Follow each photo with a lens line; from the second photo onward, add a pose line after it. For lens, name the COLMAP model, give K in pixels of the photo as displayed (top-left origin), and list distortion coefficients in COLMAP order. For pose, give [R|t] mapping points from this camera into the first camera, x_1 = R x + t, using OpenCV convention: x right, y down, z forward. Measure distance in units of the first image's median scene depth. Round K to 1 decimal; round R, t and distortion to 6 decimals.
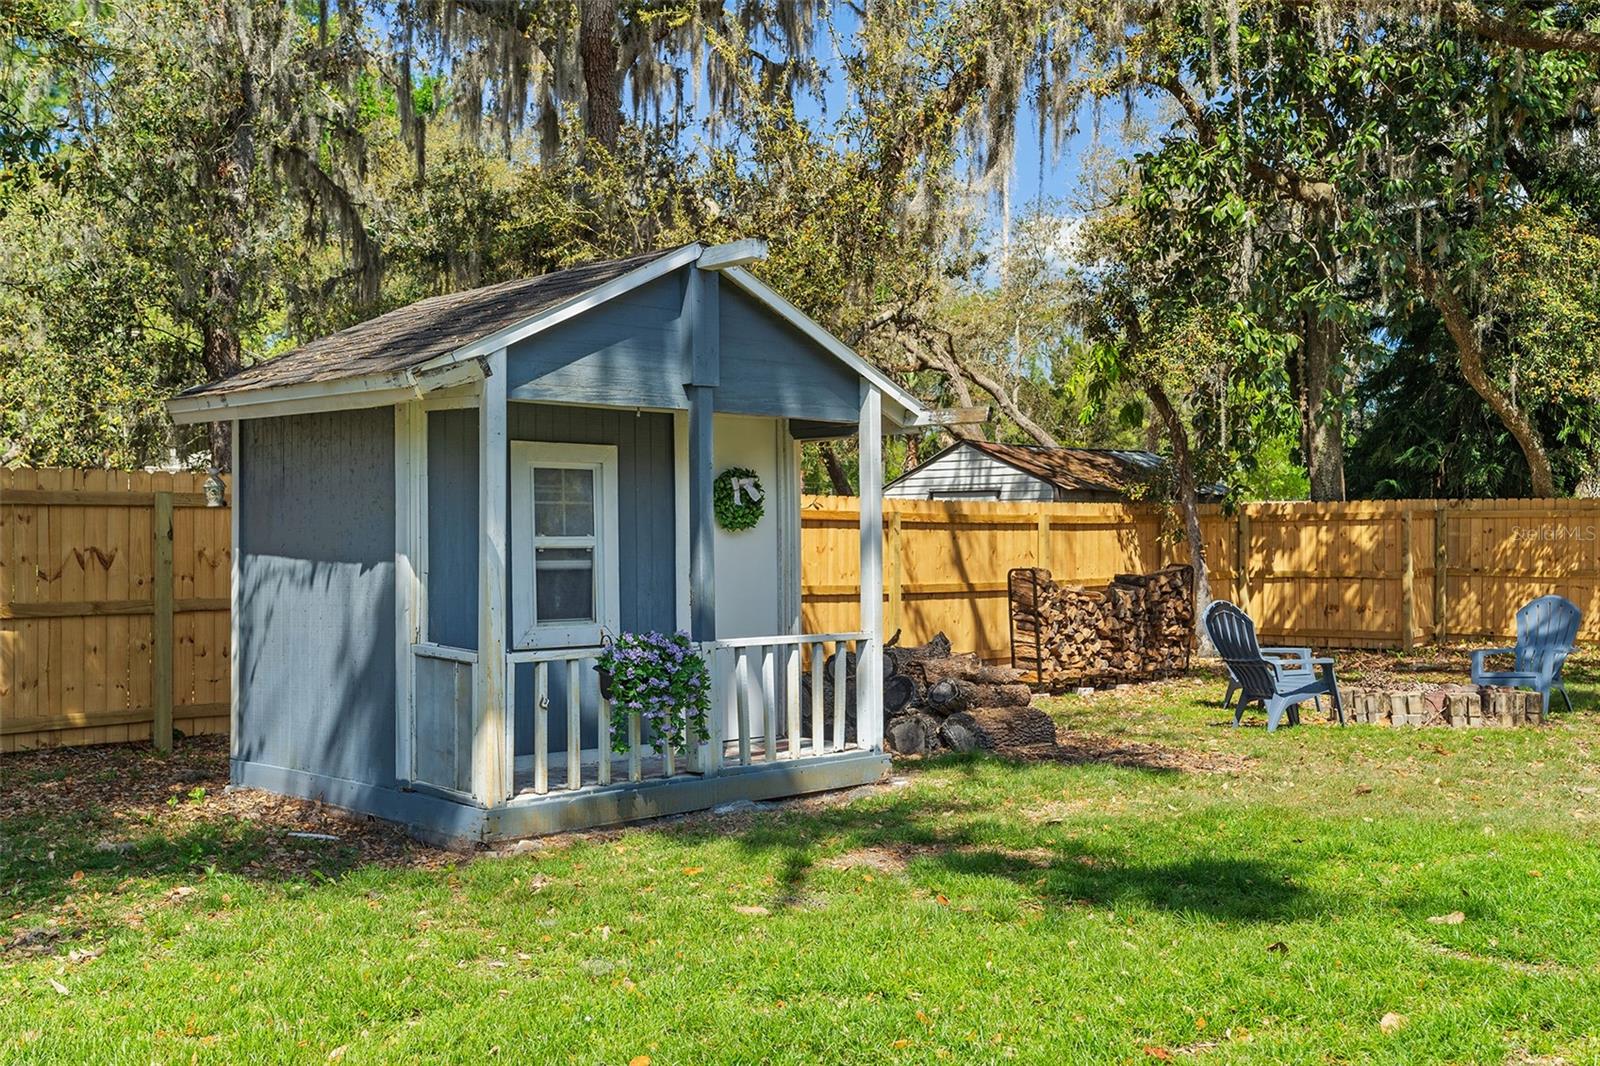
lens RADIAL K [[1603.7, 0, 800.8], [0, 1603.7, 534.1], [0, 0, 1]] dist [0.012433, 0.000000]
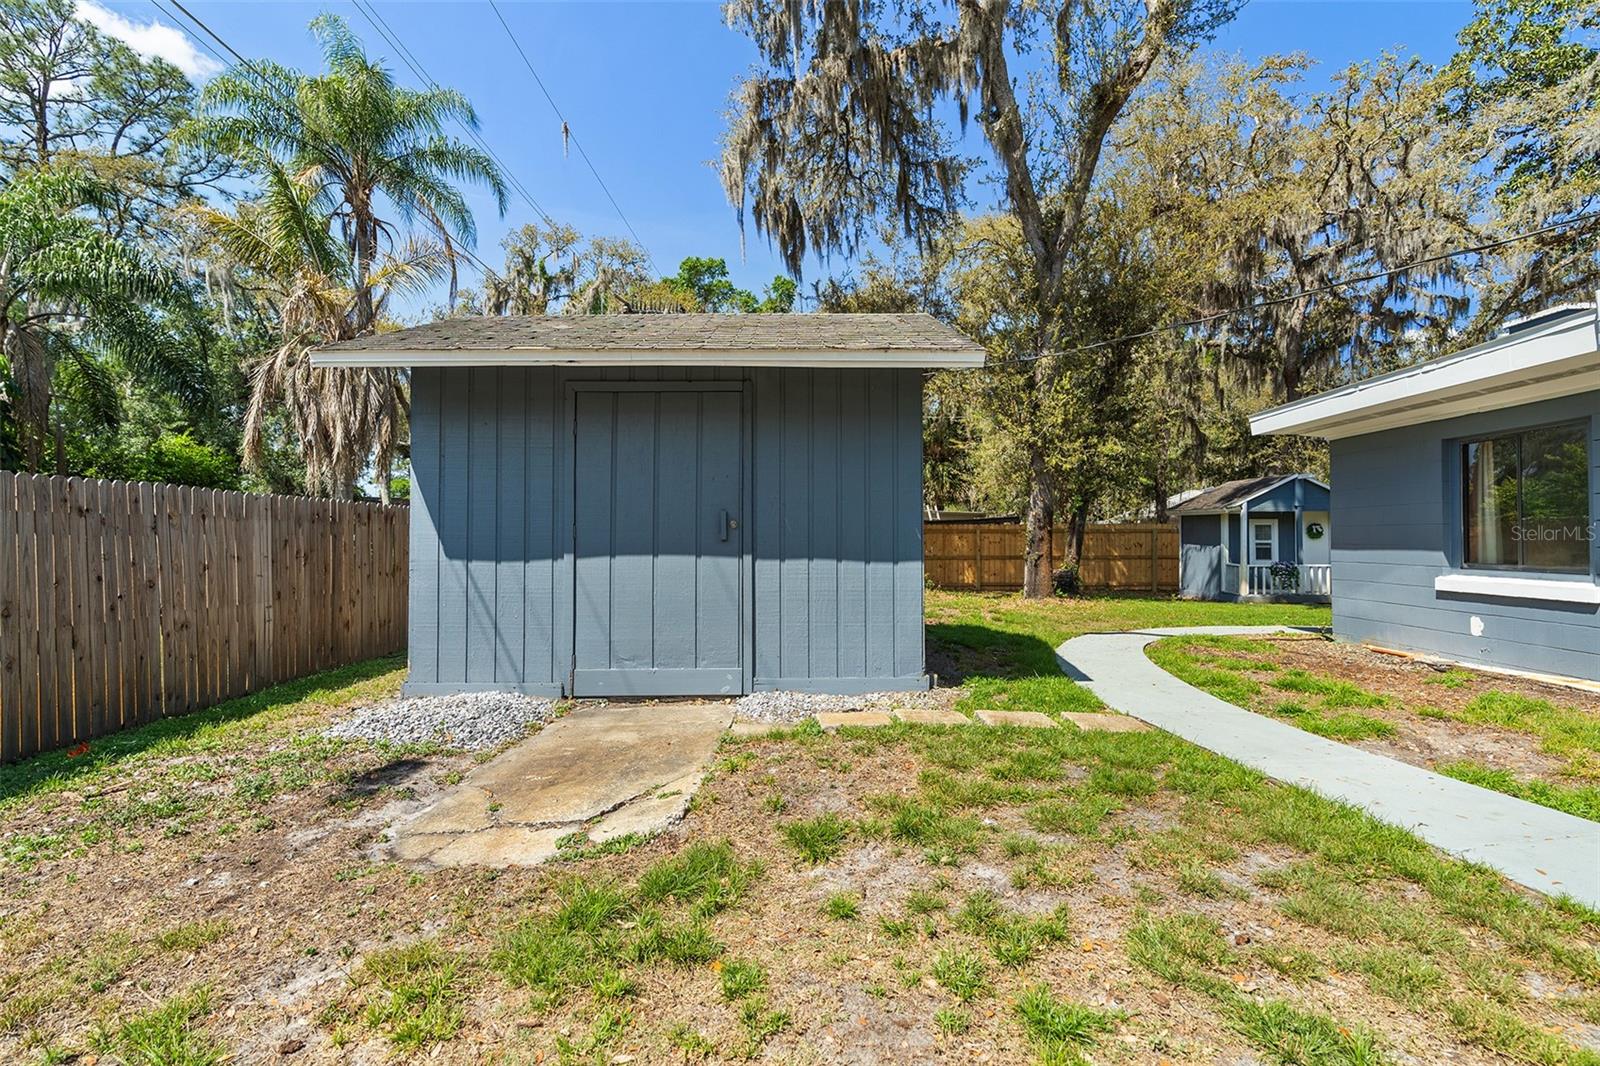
lens RADIAL K [[726.9, 0, 803.7], [0, 726.9, 539.6], [0, 0, 1]] dist [-0.000992, 0.000464]
pose [[0.729963, -0.004353, -0.683473, 0.313627], [0.010287, 0.999936, 0.004619, -0.024440], [0.683409, -0.010403, 0.729961, -1.401824]]
